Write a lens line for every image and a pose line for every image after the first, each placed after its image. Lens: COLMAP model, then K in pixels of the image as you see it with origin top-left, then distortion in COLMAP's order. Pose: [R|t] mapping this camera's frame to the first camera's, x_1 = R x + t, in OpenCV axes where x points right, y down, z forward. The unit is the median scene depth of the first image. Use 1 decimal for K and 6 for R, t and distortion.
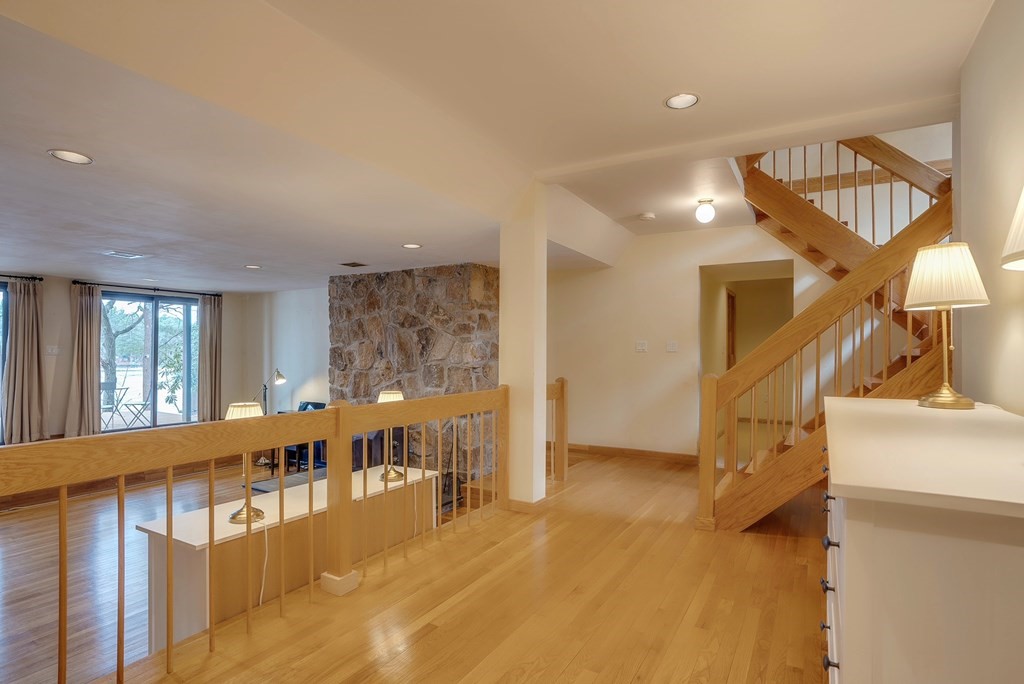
lens RADIAL K [[556.7, 0, 516.5], [0, 556.7, 341.1], [0, 0, 1]] dist [-0.028065, 0.013789]
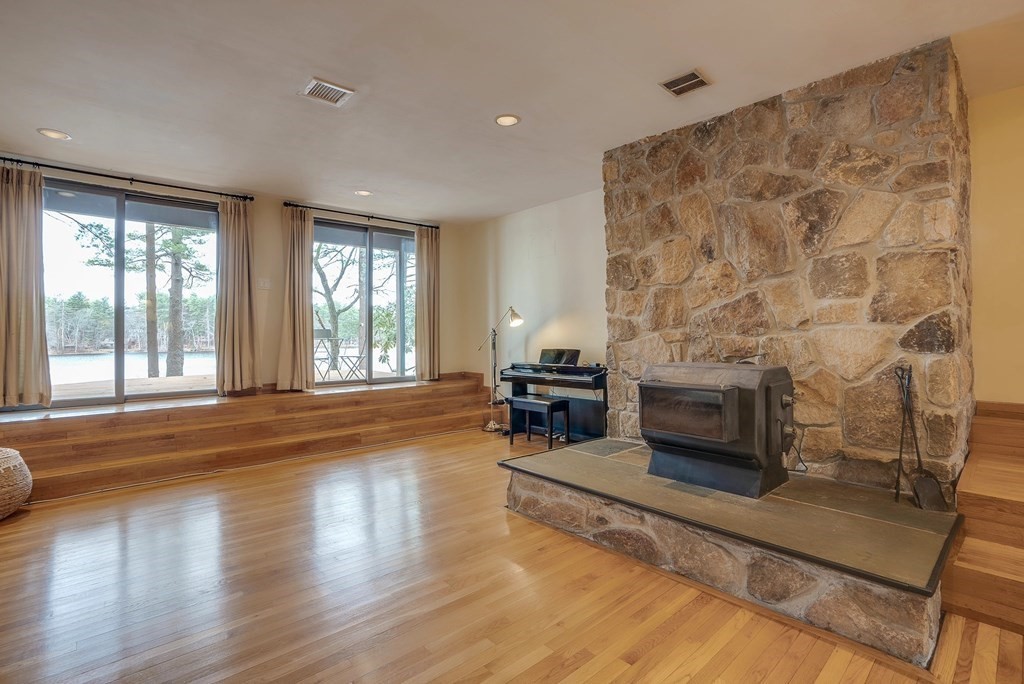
lens RADIAL K [[469.0, 0, 520.0], [0, 469.0, 338.2], [0, 0, 1]] dist [-0.051477, 0.008305]
pose [[0.965414, -0.005567, -0.260663, -0.301432], [0.008912, 0.999892, 0.011652, 0.103338], [0.260570, -0.013572, 0.965359, 0.448155]]
